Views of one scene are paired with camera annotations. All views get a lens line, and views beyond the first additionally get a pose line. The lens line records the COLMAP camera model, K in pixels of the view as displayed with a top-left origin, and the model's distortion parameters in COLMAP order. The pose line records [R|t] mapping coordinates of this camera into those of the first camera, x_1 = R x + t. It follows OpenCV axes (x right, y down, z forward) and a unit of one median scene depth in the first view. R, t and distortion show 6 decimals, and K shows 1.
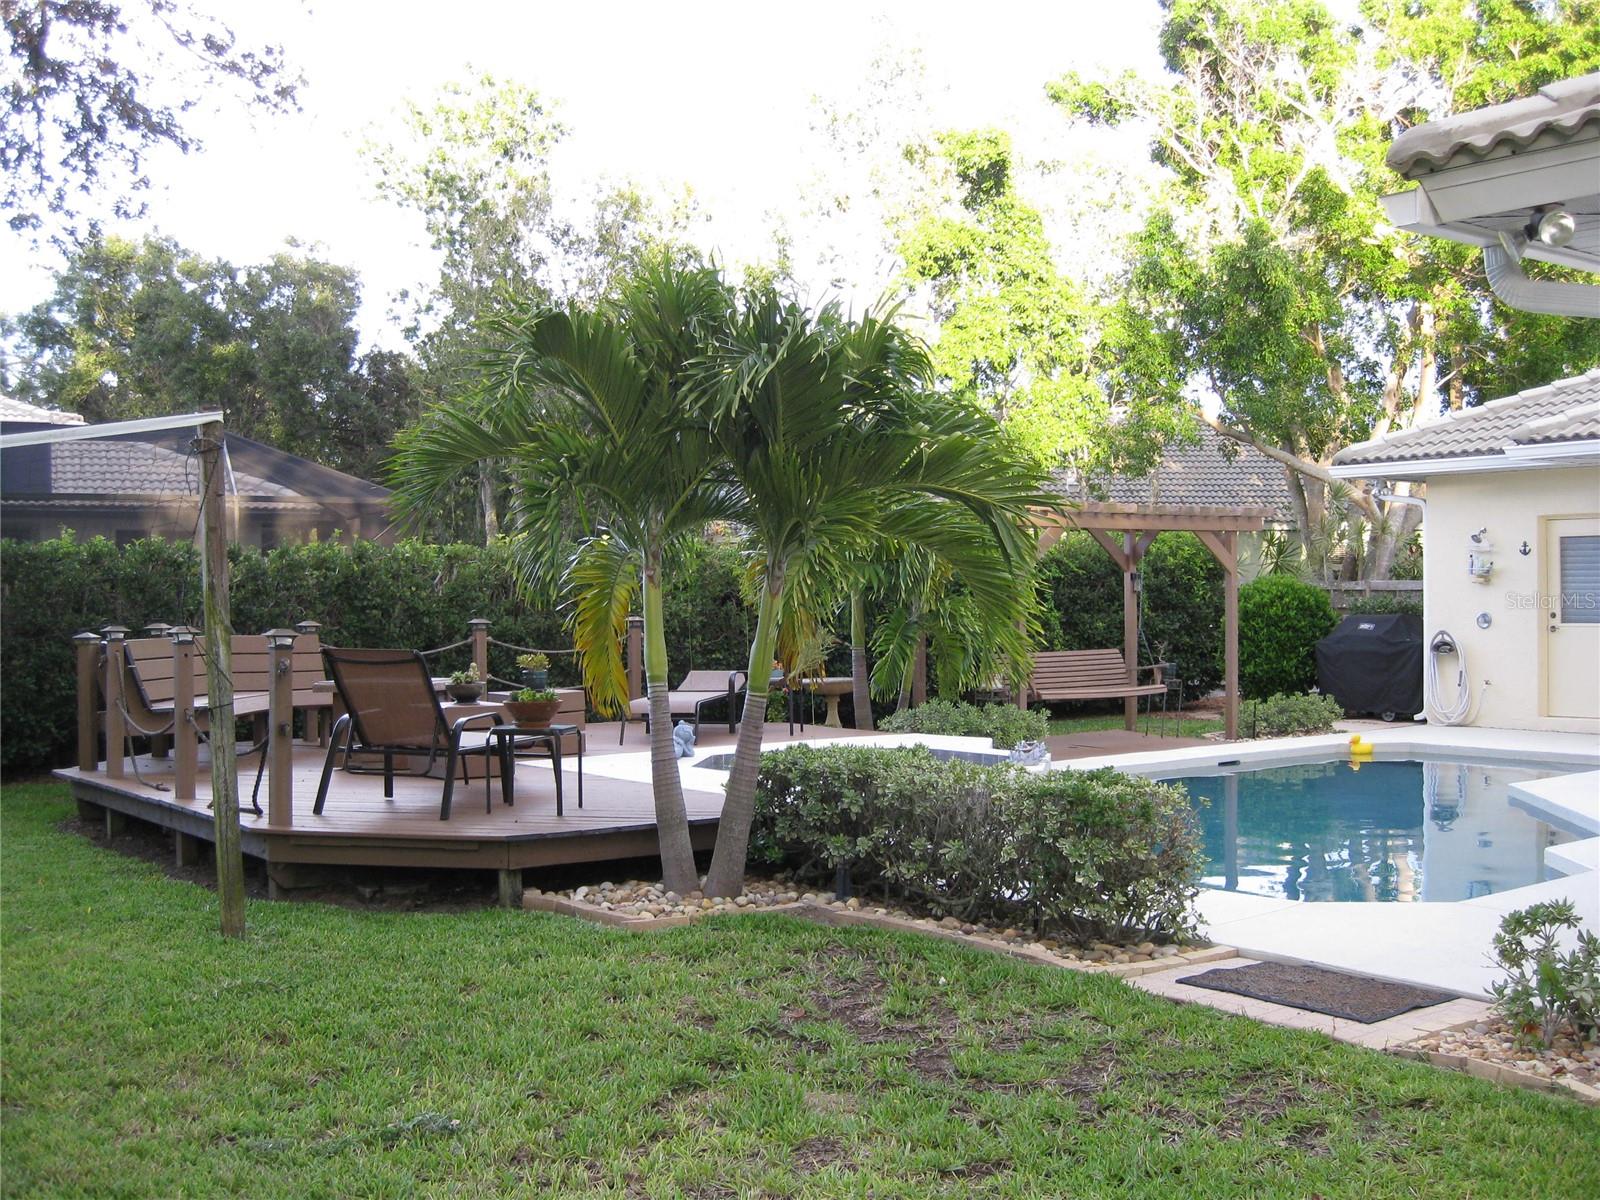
lens RADIAL K [[1763.3, 0, 832.0], [0, 1763.3, 595.4], [0, 0, 1]] dist [-0.184665, 0.161826]
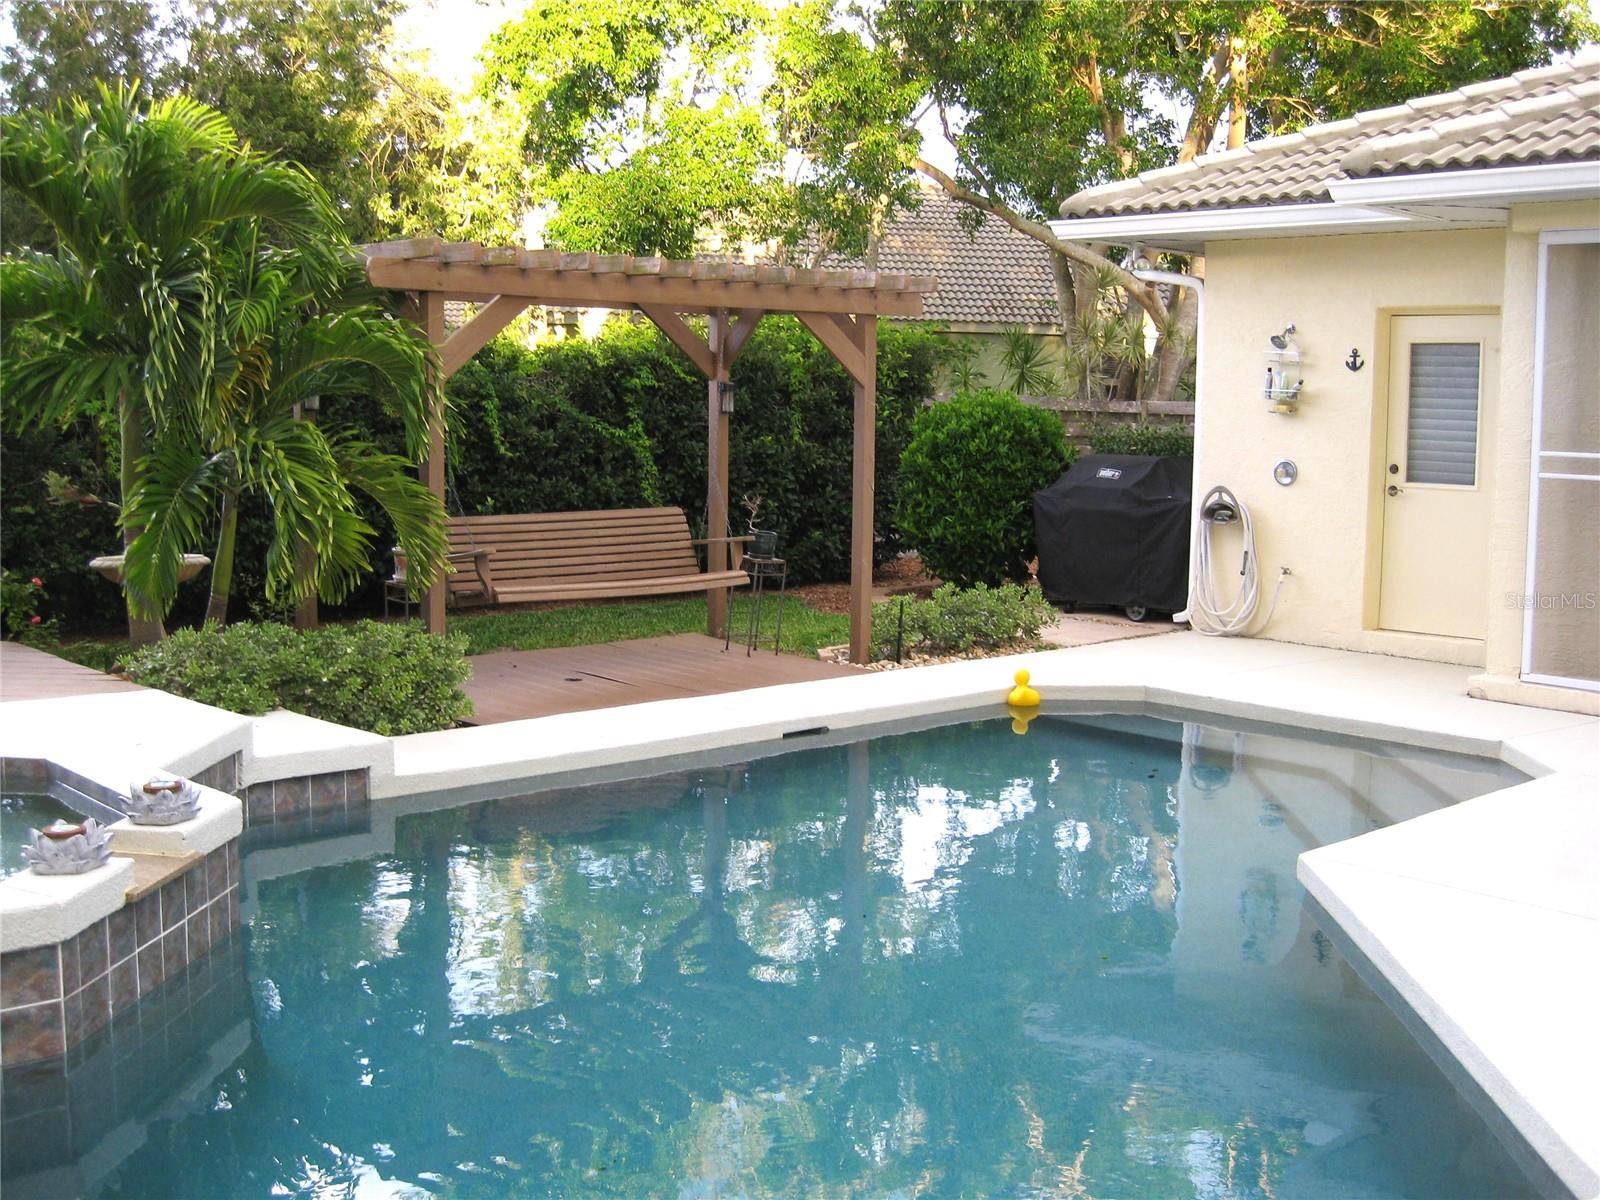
lens RADIAL K [[1763.3, 0, 832.0], [0, 1763.3, 595.4], [0, 0, 1]] dist [-0.184665, 0.161826]
pose [[0.995110, 0.012276, 0.098010, 0.150416], [-0.022982, 0.993790, 0.108868, -0.006384], [-0.096065, -0.110588, 0.989213, 0.377636]]
